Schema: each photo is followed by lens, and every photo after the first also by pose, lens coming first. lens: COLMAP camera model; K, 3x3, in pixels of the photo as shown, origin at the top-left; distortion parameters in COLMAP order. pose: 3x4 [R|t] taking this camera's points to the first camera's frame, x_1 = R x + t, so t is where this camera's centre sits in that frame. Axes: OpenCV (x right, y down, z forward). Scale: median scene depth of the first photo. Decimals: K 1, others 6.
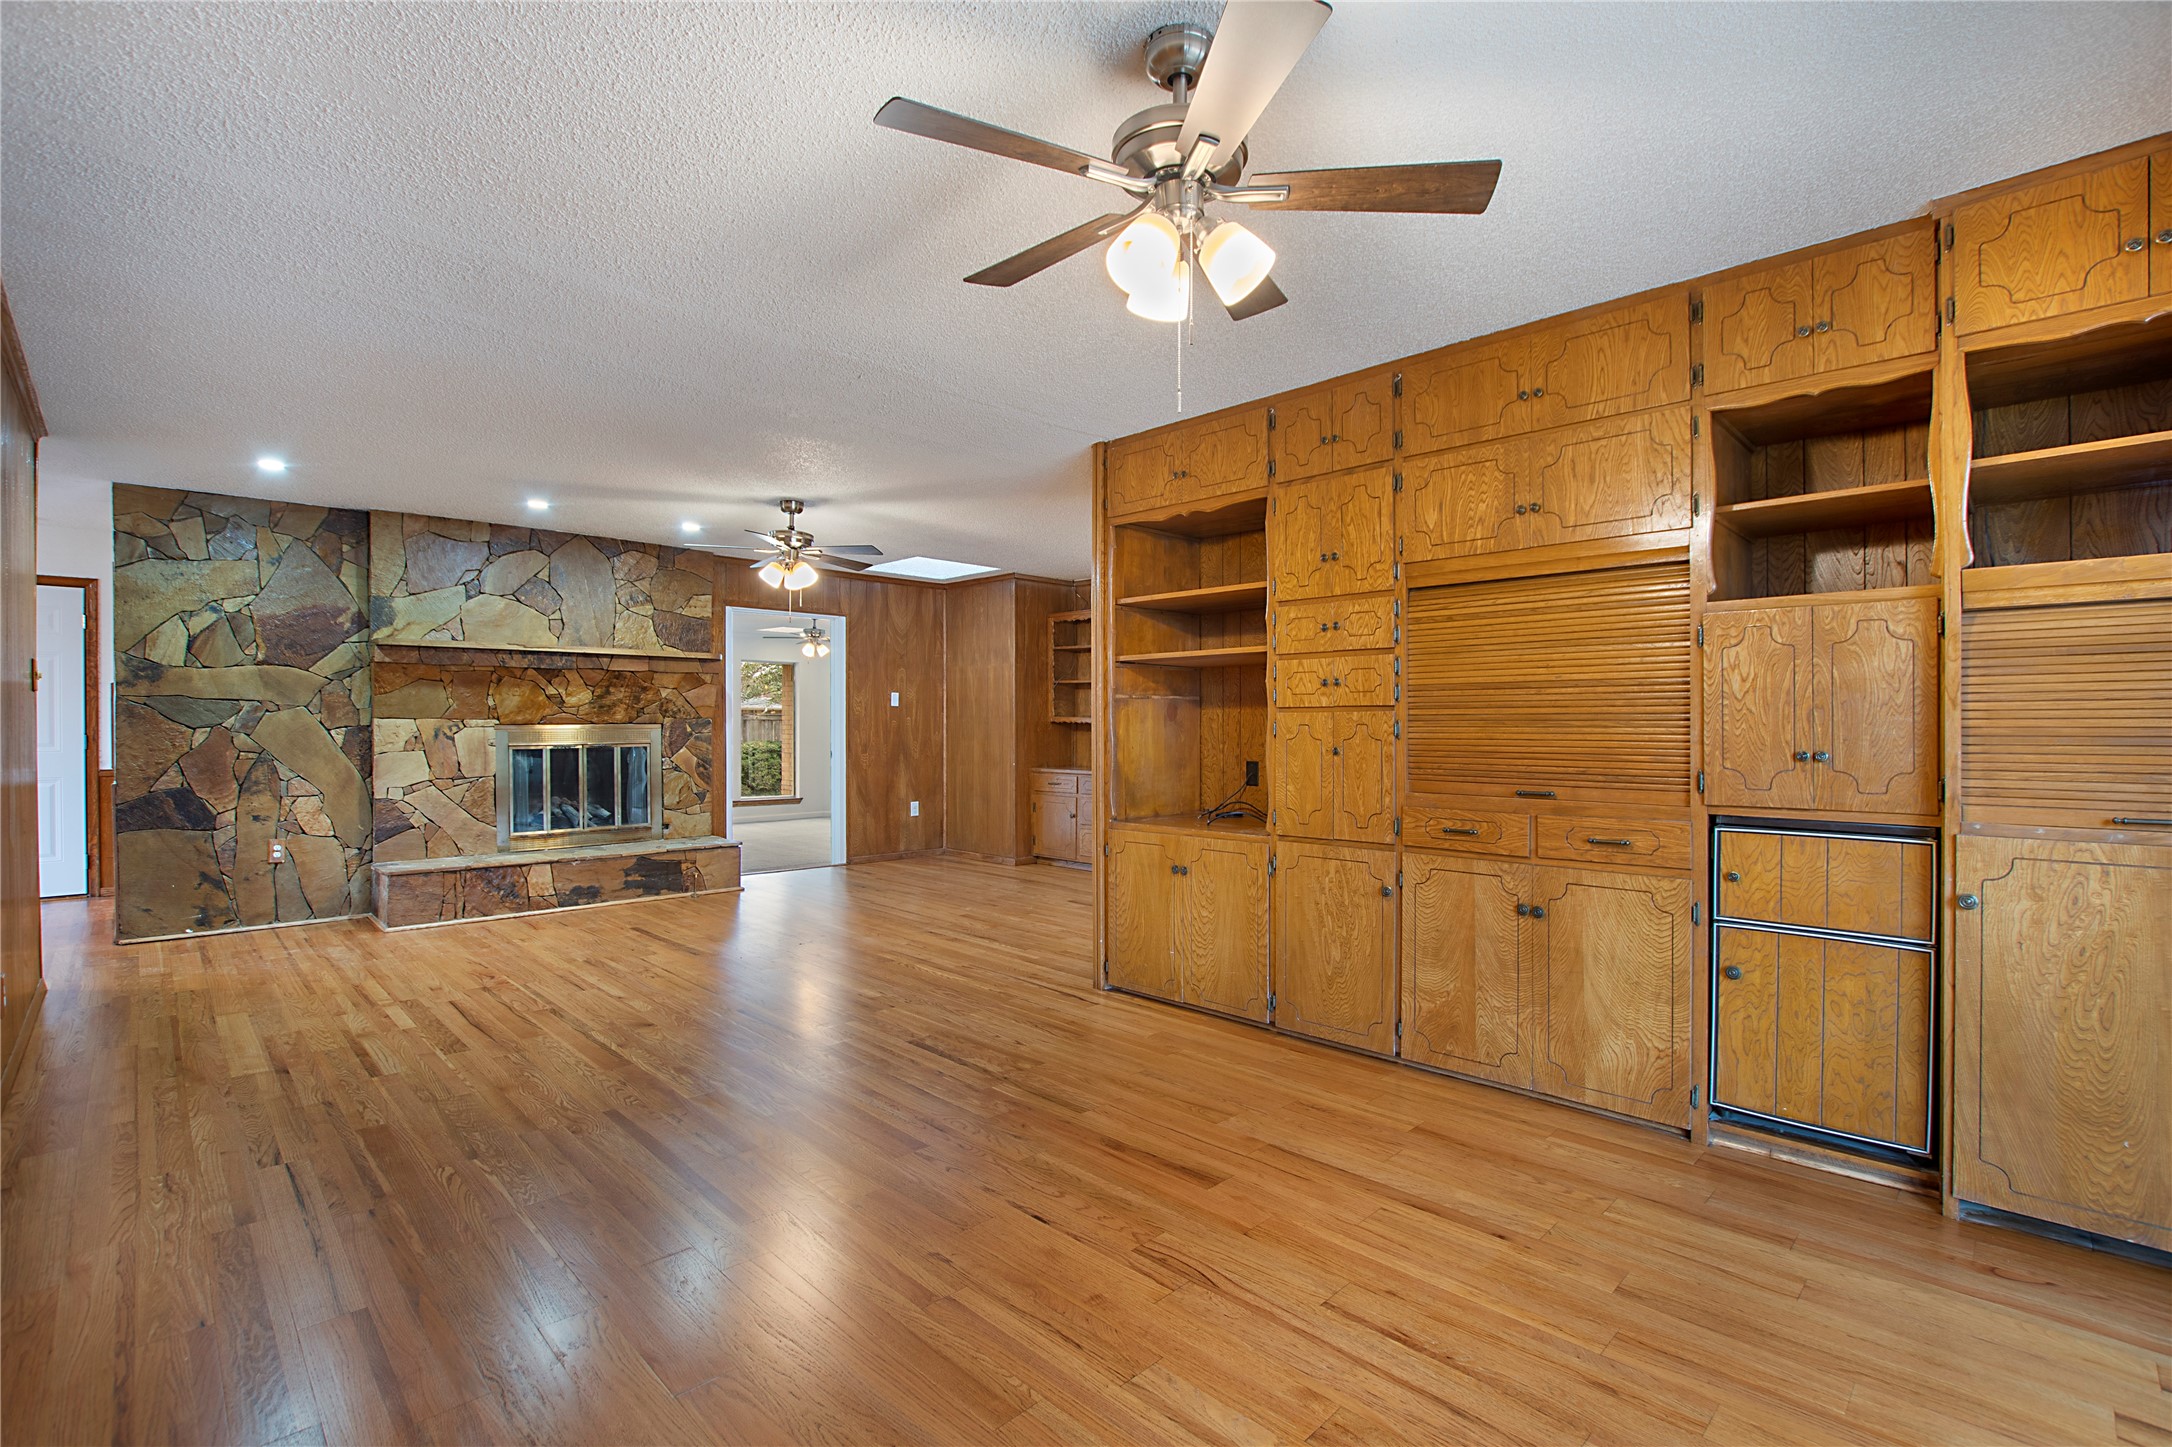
lens RADIAL K [[971.2, 0, 1076.2], [0, 971.2, 741.3], [0, 0, 1]] dist [-0.032306, 0.003943]
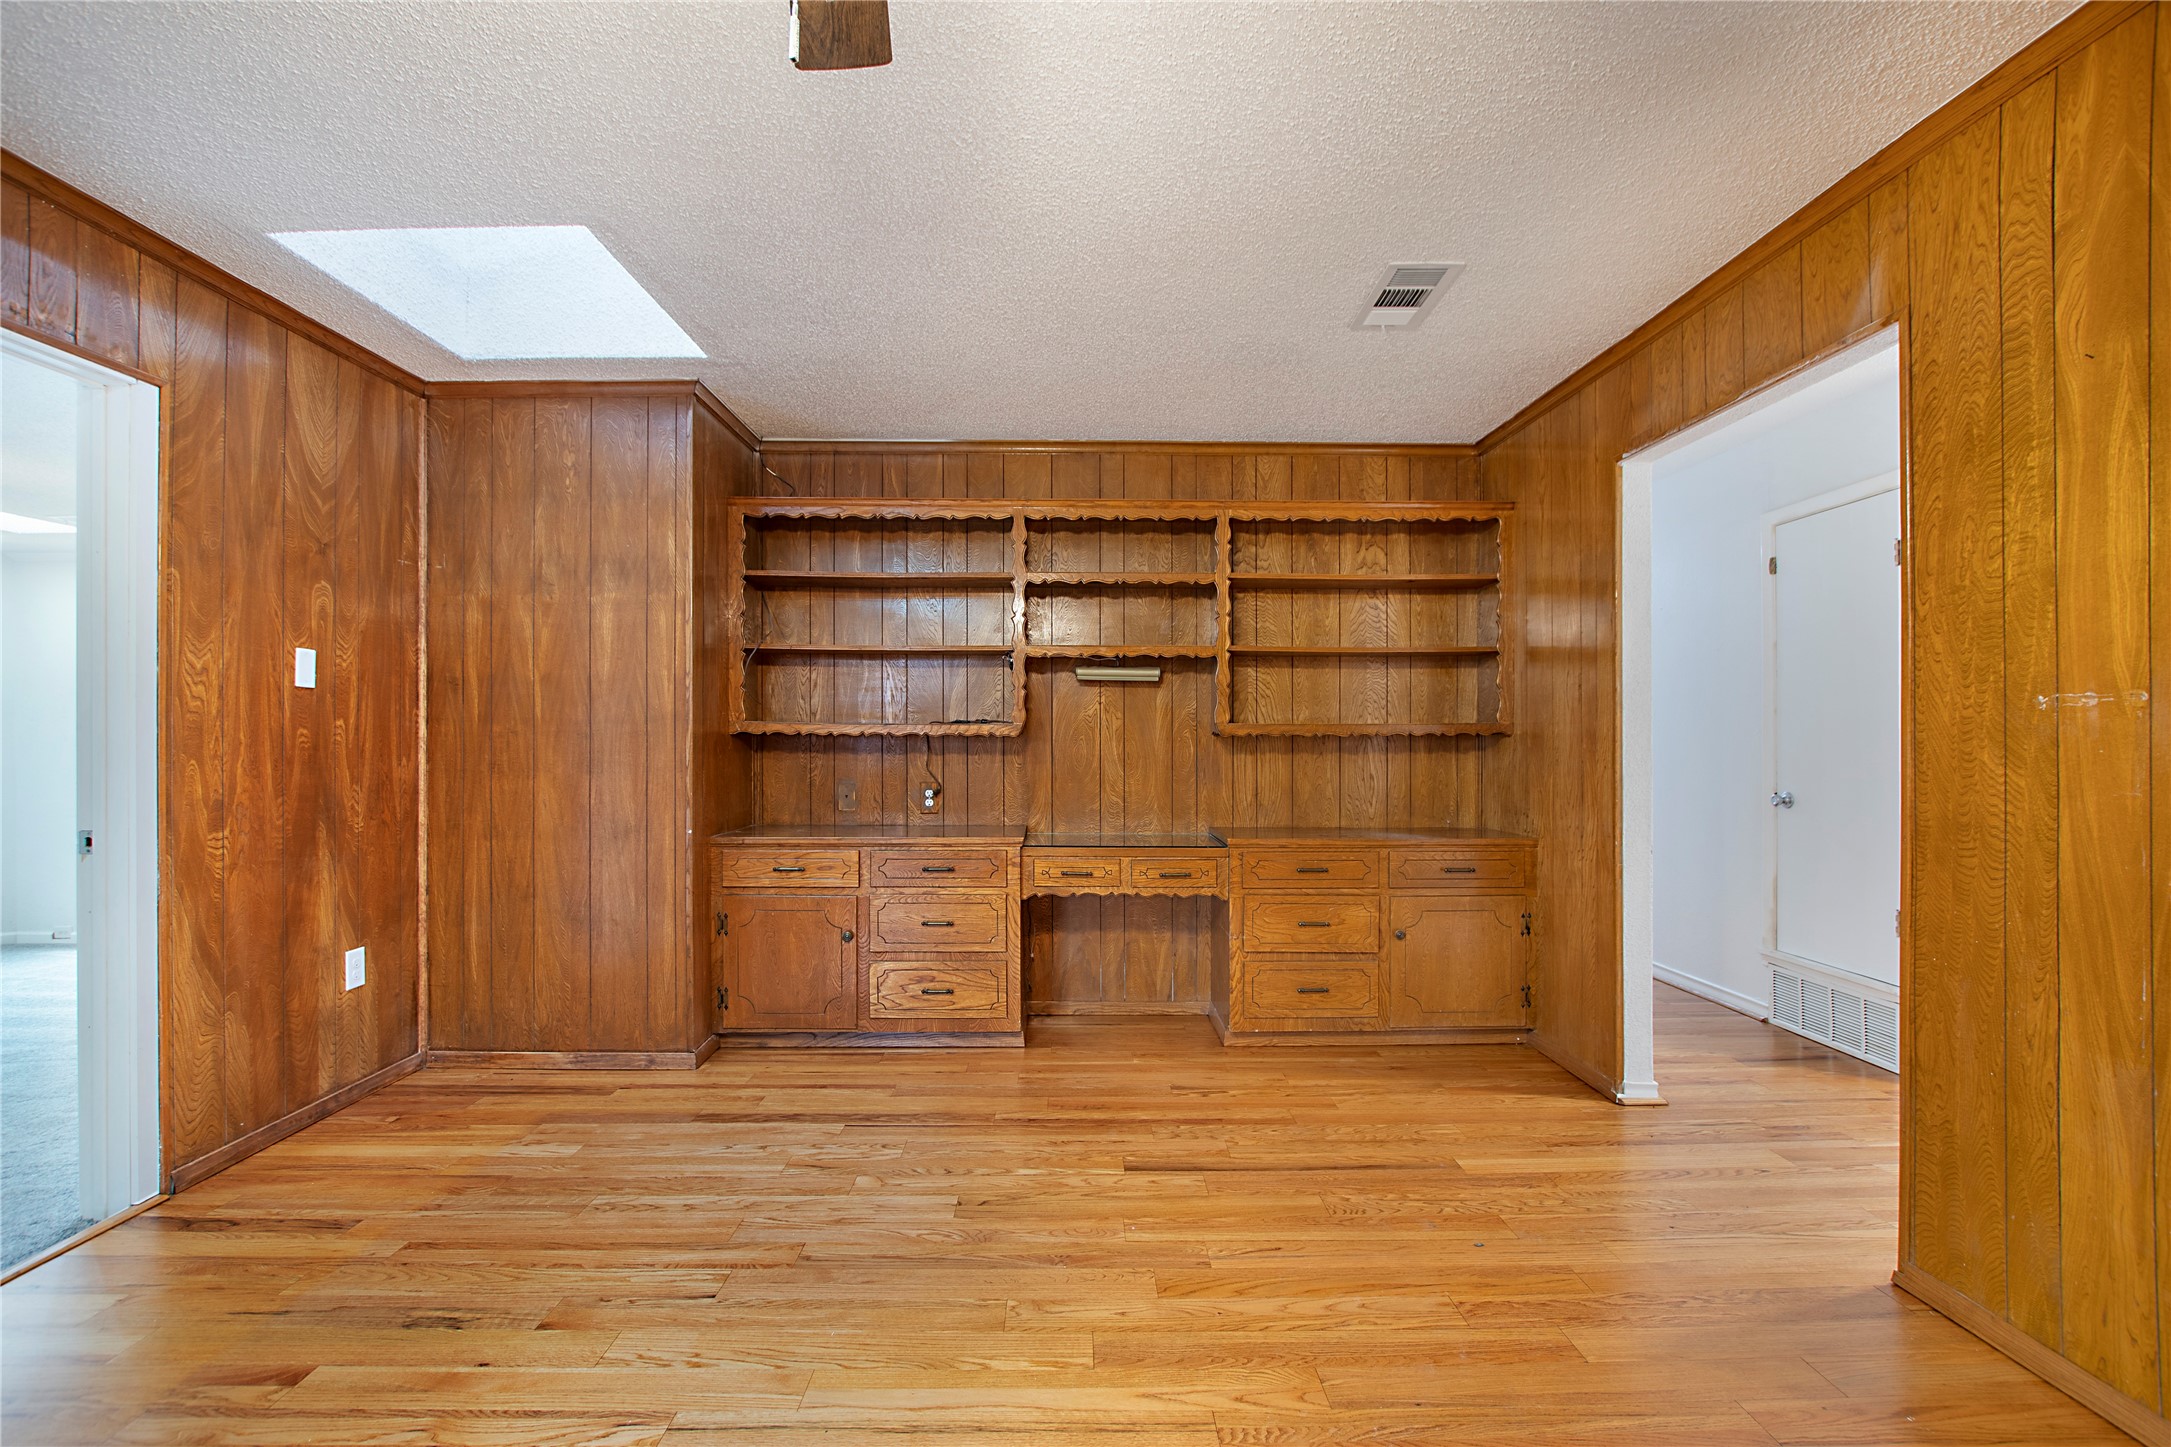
lens RADIAL K [[970.8, 0, 1086.7], [0, 970.8, 742.4], [0, 0, 1]] dist [-0.032306, 0.003943]
pose [[0.693211, -0.007590, 0.720695, -0.343547], [0.014826, 0.999883, -0.003730, -0.015588], [-0.720582, 0.013271, 0.693242, 0.806253]]
